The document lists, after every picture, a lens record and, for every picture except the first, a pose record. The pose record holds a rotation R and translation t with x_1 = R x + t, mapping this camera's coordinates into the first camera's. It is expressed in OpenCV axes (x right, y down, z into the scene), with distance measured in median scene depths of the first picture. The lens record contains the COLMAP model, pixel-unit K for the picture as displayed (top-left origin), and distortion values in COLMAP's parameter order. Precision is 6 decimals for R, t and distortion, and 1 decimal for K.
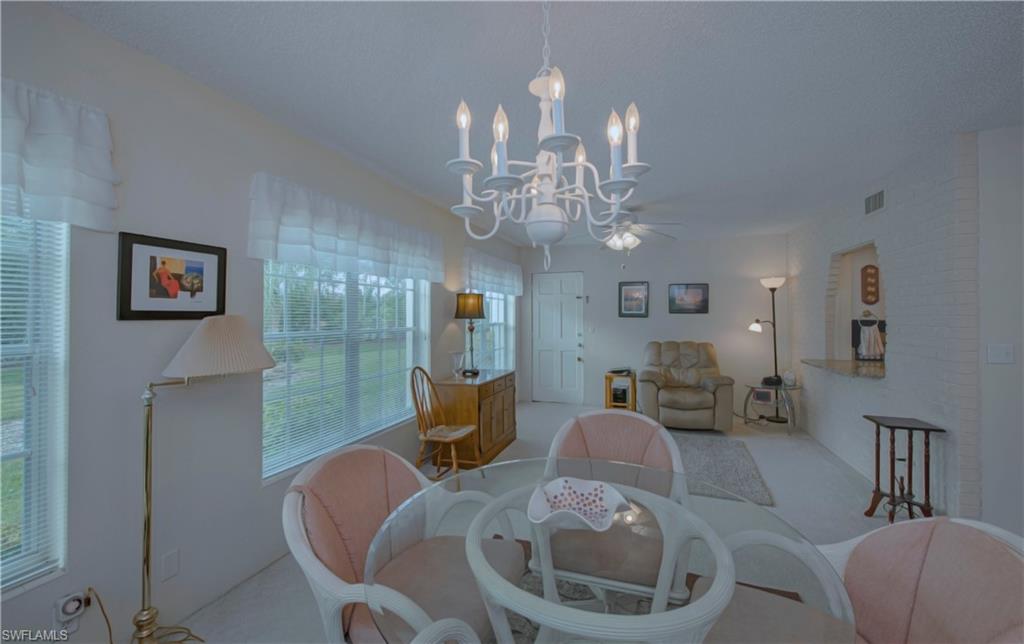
lens RADIAL K [[424.7, 0, 507.9], [0, 424.7, 320.9], [0, 0, 1]] dist [0.001501, 0.000024]
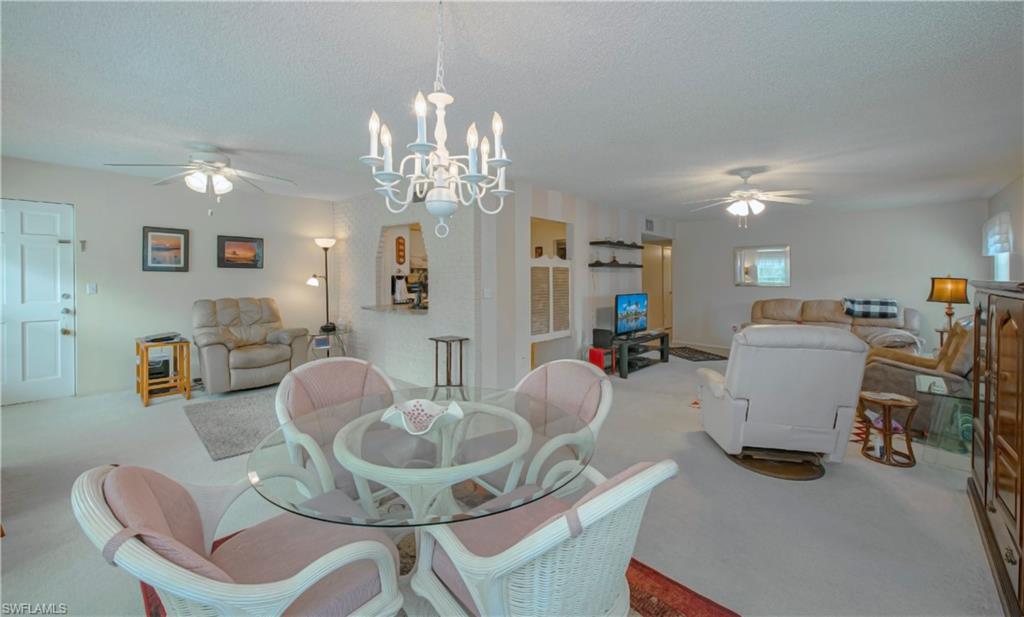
lens RADIAL K [[413.5, 0, 534.2], [0, 413.5, 280.2], [0, 0, 1]] dist [0.001315, 0.000169]
pose [[0.375158, -0.005977, 0.926942, -0.212390], [0.001250, 0.999982, 0.005942, 0.005256], [-0.926960, -0.001070, 0.375159, 0.058396]]
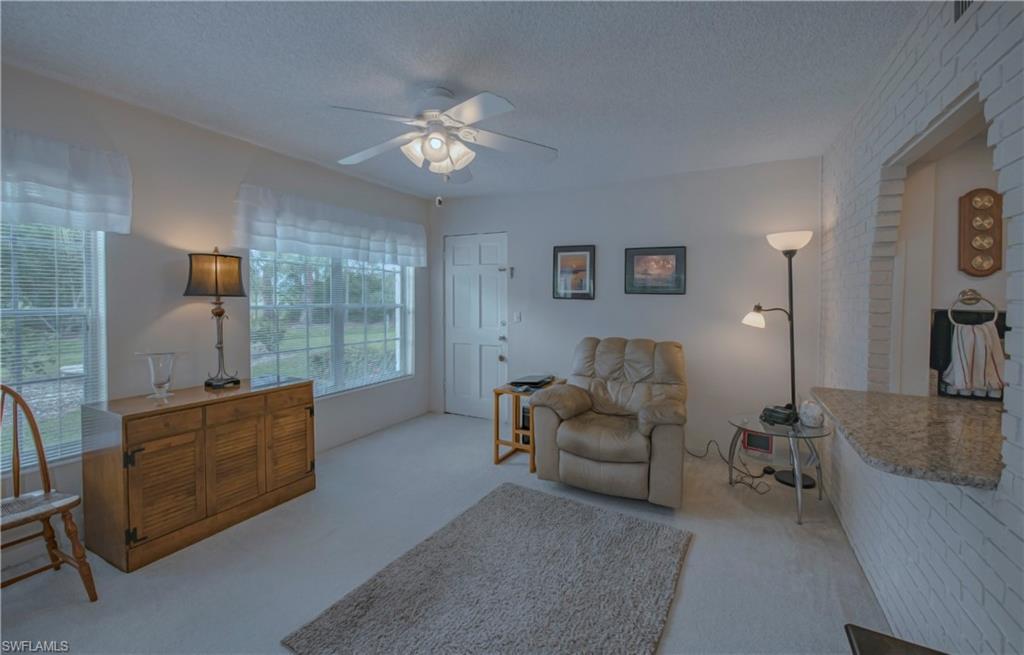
lens RADIAL K [[431.6, 0, 493.2], [0, 431.6, 310.2], [0, 0, 1]] dist [-0.000790, -0.001599]
pose [[0.984768, 0.018906, -0.172842, 0.348858], [-0.015785, 0.999687, 0.019414, -0.002770], [0.173155, -0.016390, 0.984758, 0.378738]]
